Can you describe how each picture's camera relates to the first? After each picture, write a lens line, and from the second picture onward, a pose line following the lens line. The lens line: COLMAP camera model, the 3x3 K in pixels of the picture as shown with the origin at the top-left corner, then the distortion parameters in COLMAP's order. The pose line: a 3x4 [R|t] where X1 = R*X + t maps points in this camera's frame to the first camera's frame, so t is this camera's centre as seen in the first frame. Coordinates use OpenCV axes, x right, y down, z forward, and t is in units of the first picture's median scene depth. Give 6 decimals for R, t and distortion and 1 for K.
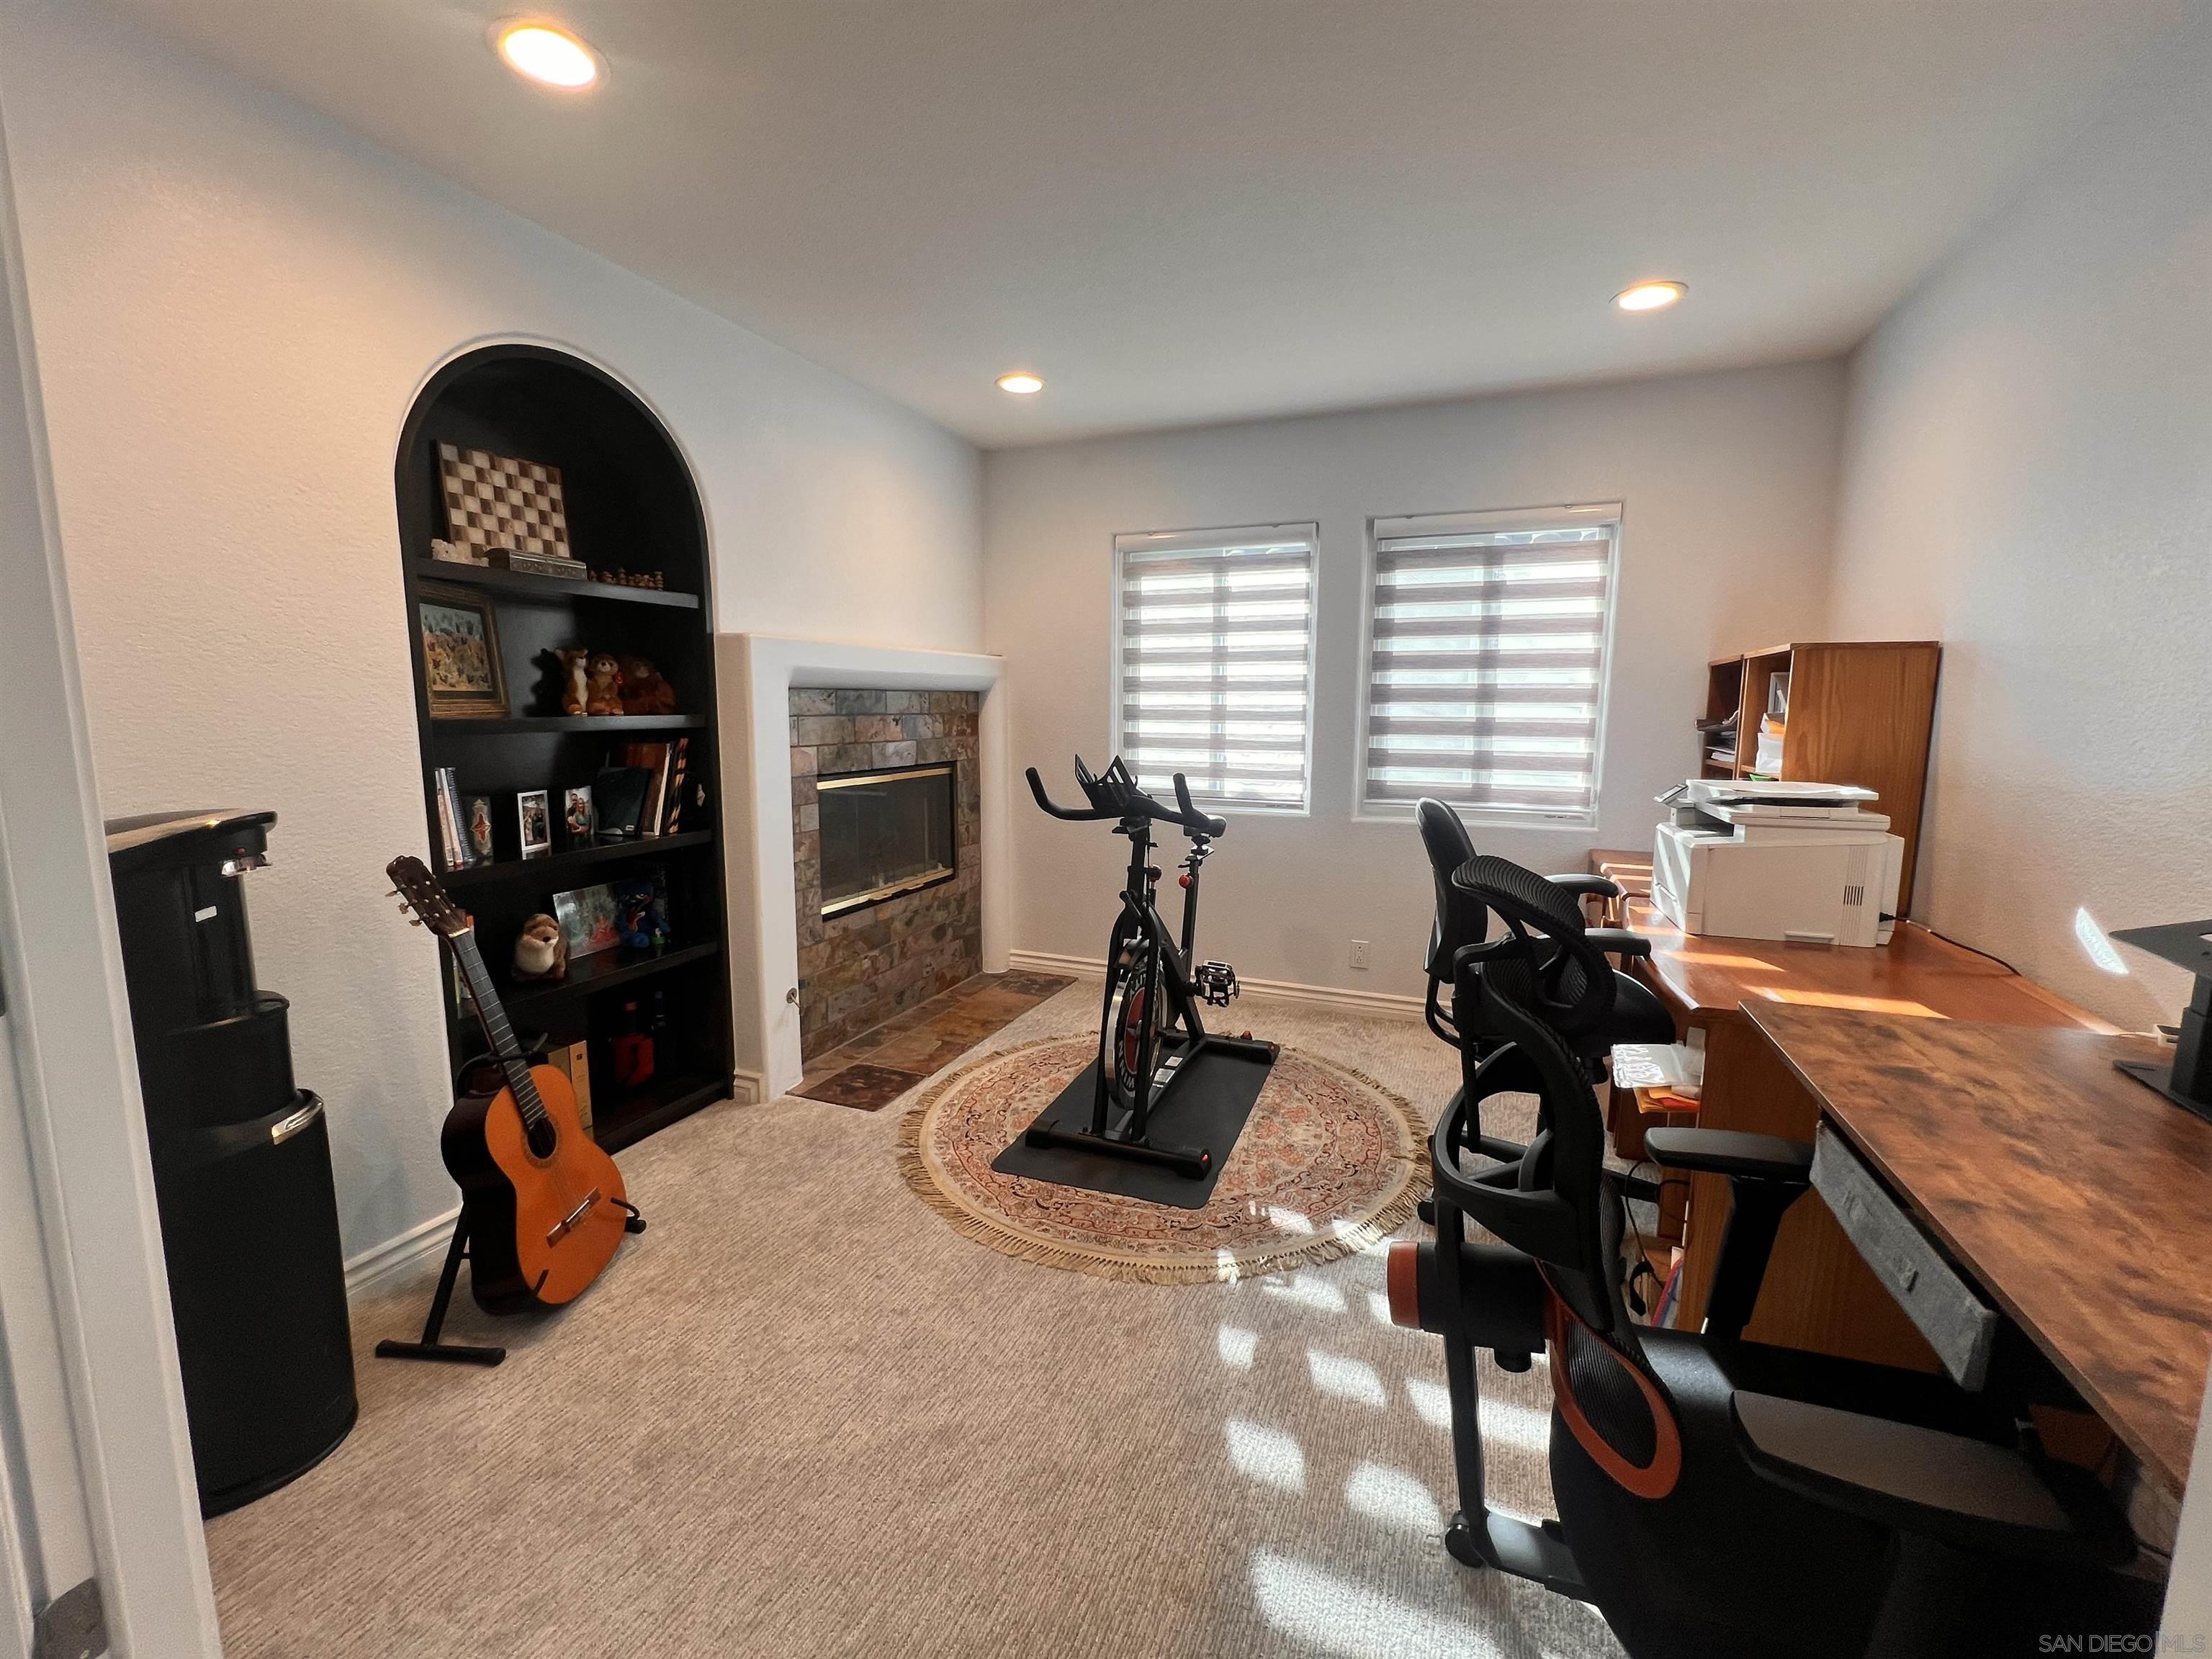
lens RADIAL K [[912.9, 0, 1102.7], [0, 912.9, 826.1], [0, 0, 1]] dist [0.003108, 0.000599]
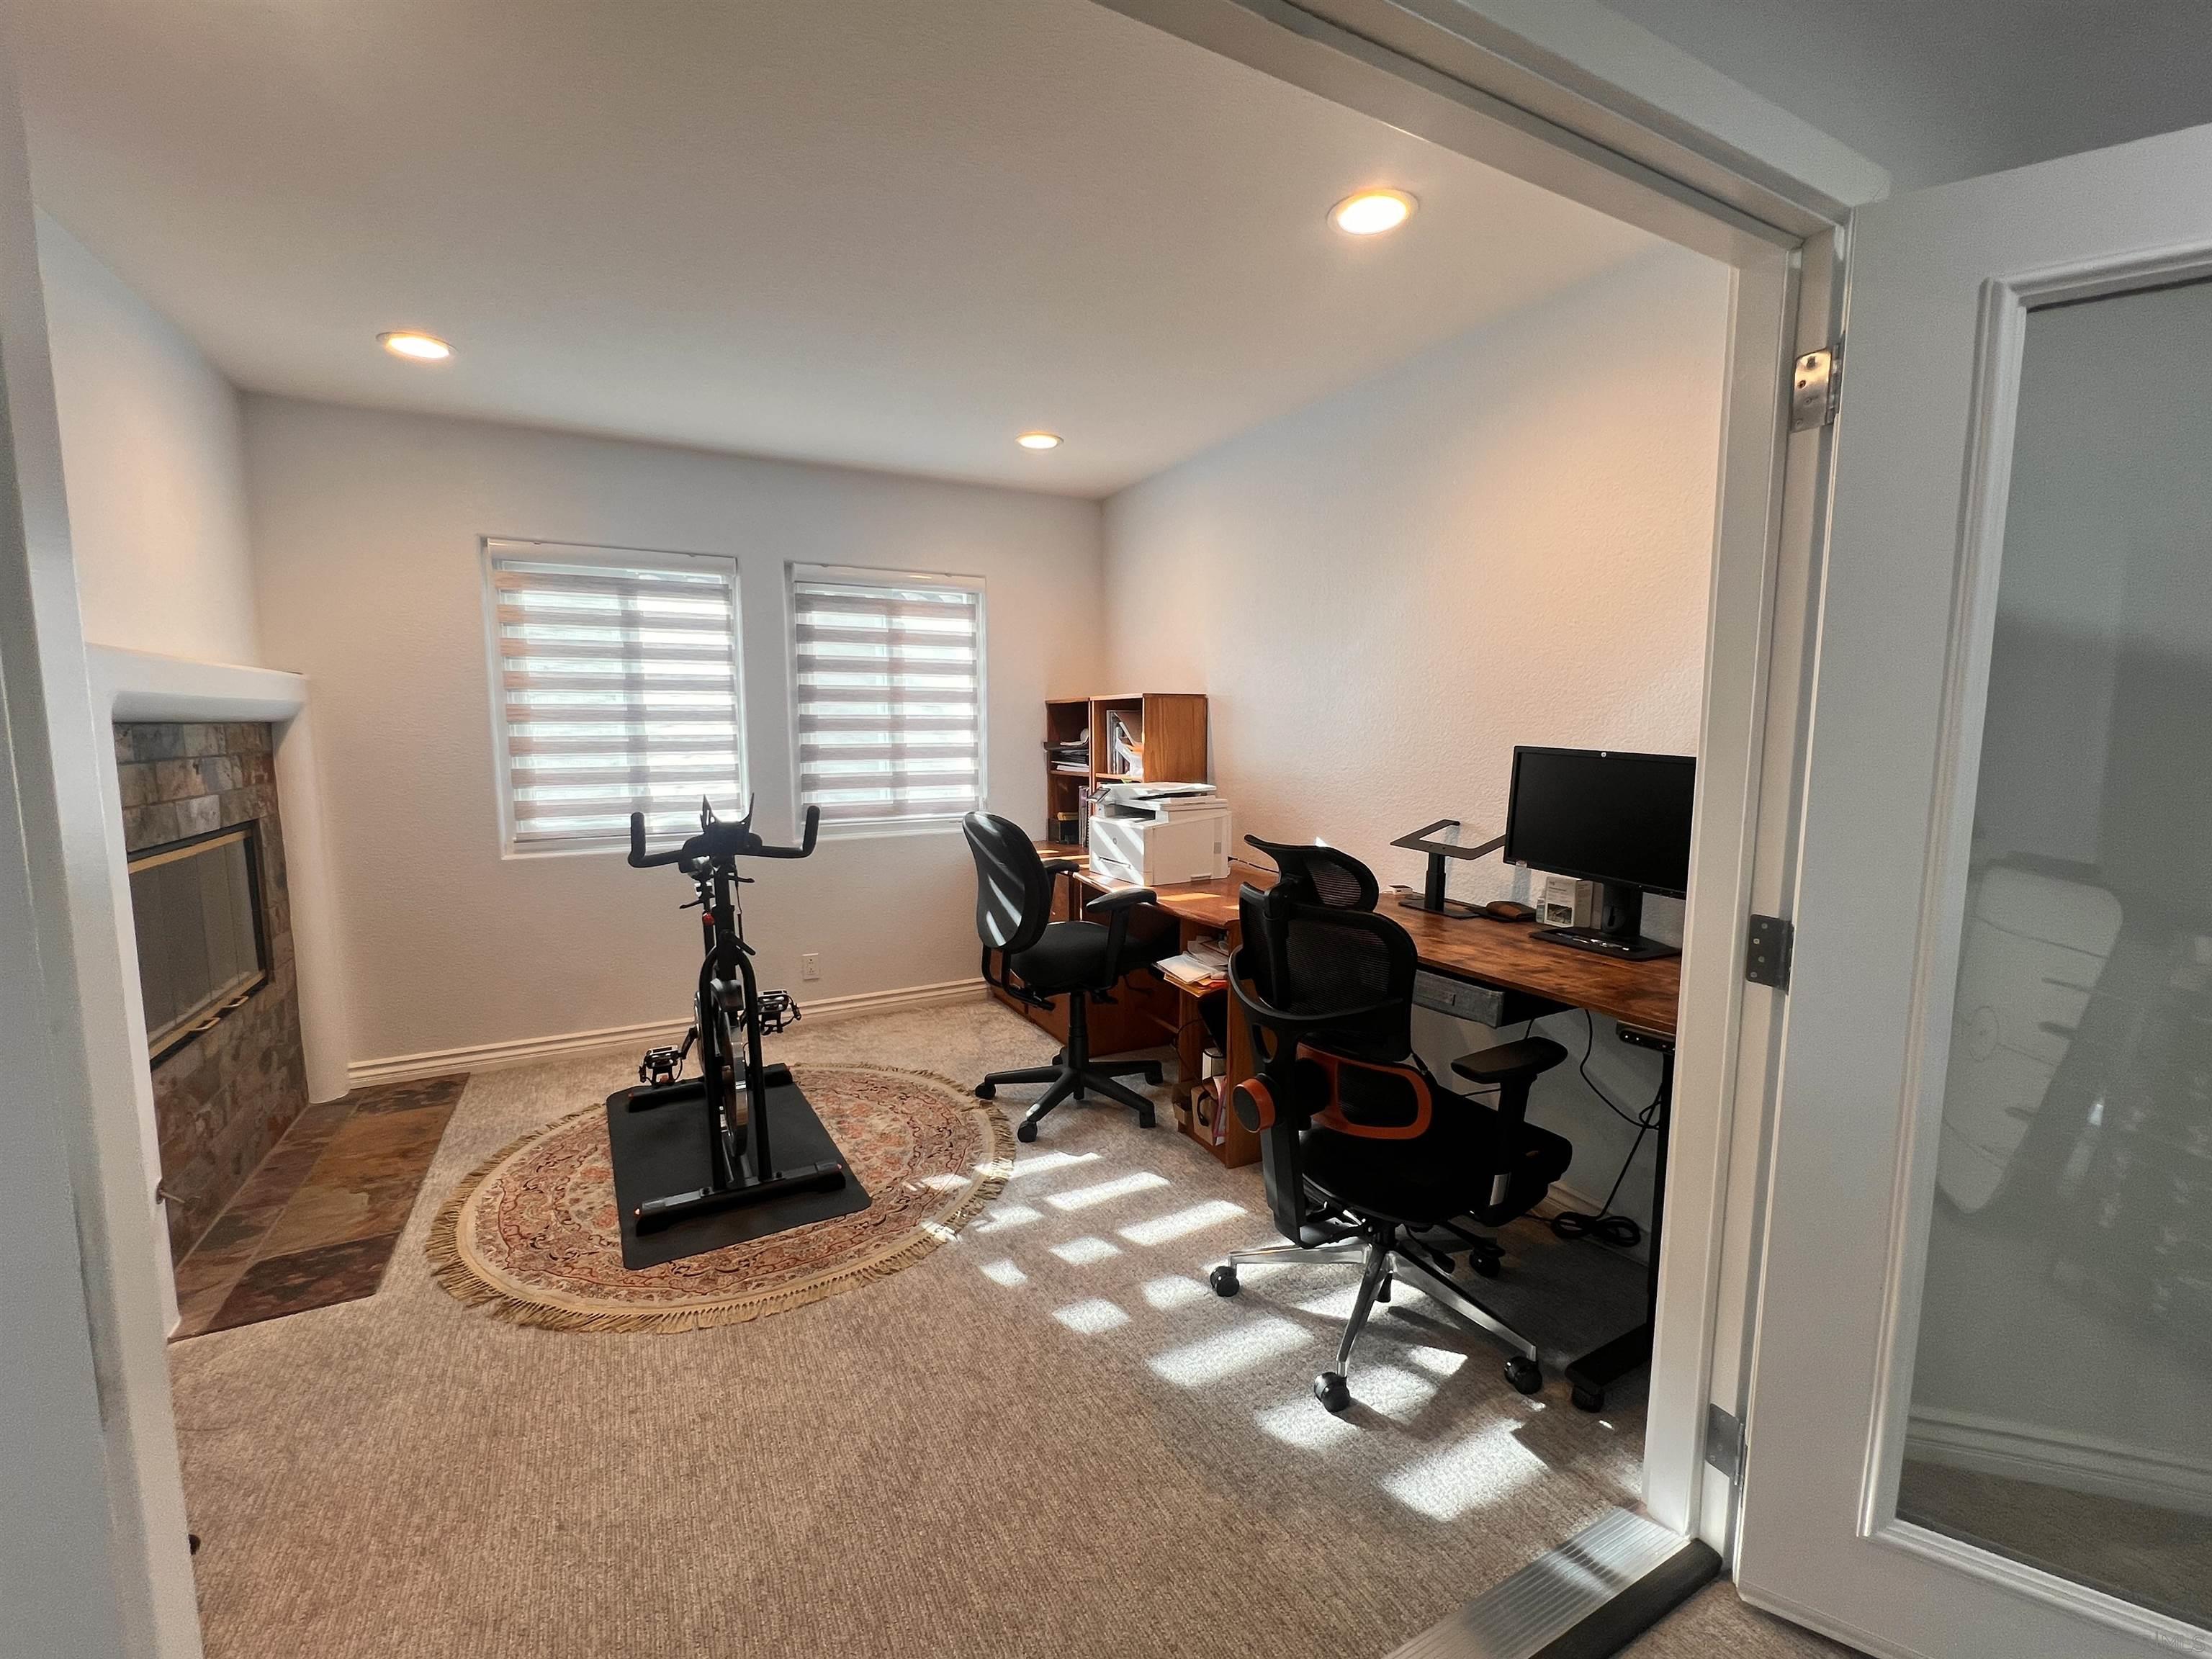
lens RADIAL K [[912.9, 0, 1090.5], [0, 912.9, 829.8], [0, 0, 1]] dist [0.003108, 0.000599]
pose [[0.654831, -0.093609, 0.749956, -0.332741], [0.106674, 0.993814, 0.030904, -0.019249], [-0.748209, 0.059764, 0.660766, 0.044358]]
